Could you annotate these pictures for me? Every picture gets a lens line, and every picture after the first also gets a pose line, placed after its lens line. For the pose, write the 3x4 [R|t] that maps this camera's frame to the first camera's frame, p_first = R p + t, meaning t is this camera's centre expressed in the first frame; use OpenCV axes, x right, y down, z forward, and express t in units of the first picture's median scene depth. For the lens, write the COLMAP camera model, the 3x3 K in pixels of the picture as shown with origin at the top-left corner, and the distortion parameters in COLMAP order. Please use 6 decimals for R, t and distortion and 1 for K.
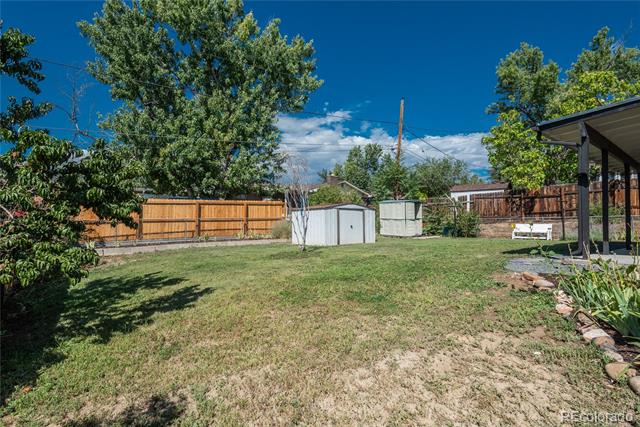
lens RADIAL K [[327.8, 0, 320.0], [0, 327.8, 213.5], [0, 0, 1]] dist [0.002125, 0.000048]
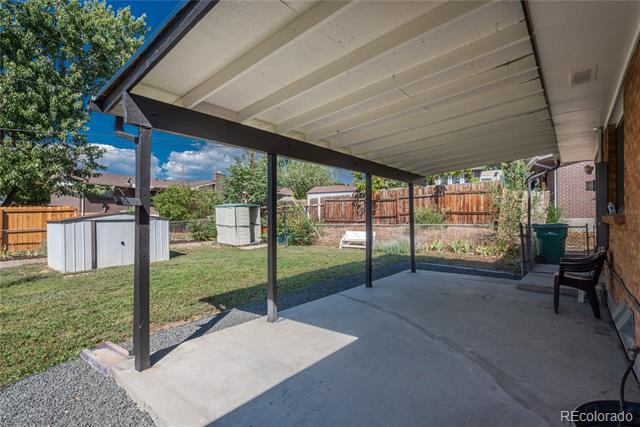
lens RADIAL K [[299.1, 0, 320.0], [0, 299.1, 213.5], [0, 0, 1]] dist [0.003664, 0.000621]
pose [[0.978206, -0.008501, 0.207463, 0.321660], [0.004063, 0.999754, 0.021808, -0.034018], [-0.207597, -0.020489, 0.978000, 0.166426]]
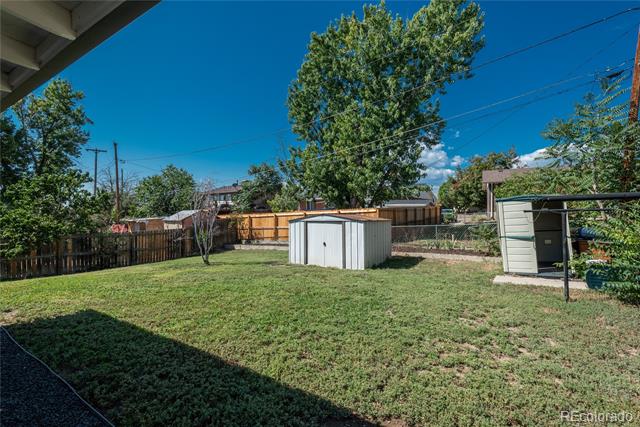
lens RADIAL K [[299.1, 0, 320.0], [0, 299.1, 213.5], [0, 0, 1]] dist [0.003664, 0.000621]
pose [[0.325795, -0.008397, -0.945403, 0.605124], [0.027193, 0.999630, 0.000492, -0.026289], [0.945049, -0.025869, 0.325903, 0.599849]]
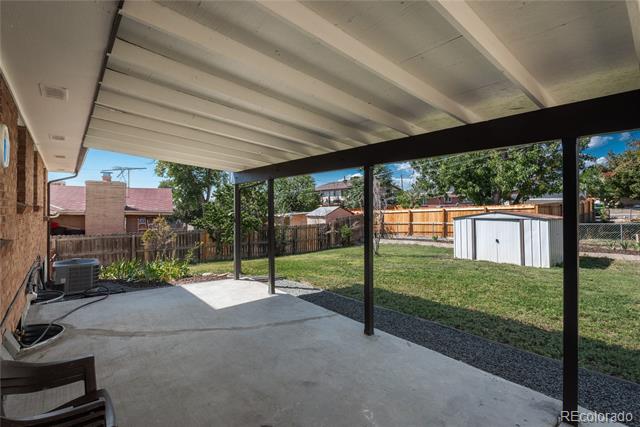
lens RADIAL K [[303.2, 0, 321.1], [0, 303.2, 207.0], [0, 0, 1]] dist [0.021515, -0.000130]
pose [[0.046341, -0.010397, -0.998872, 0.654593], [0.029616, 0.999521, -0.009029, -0.038820], [0.998487, -0.029164, 0.046626, 0.421863]]
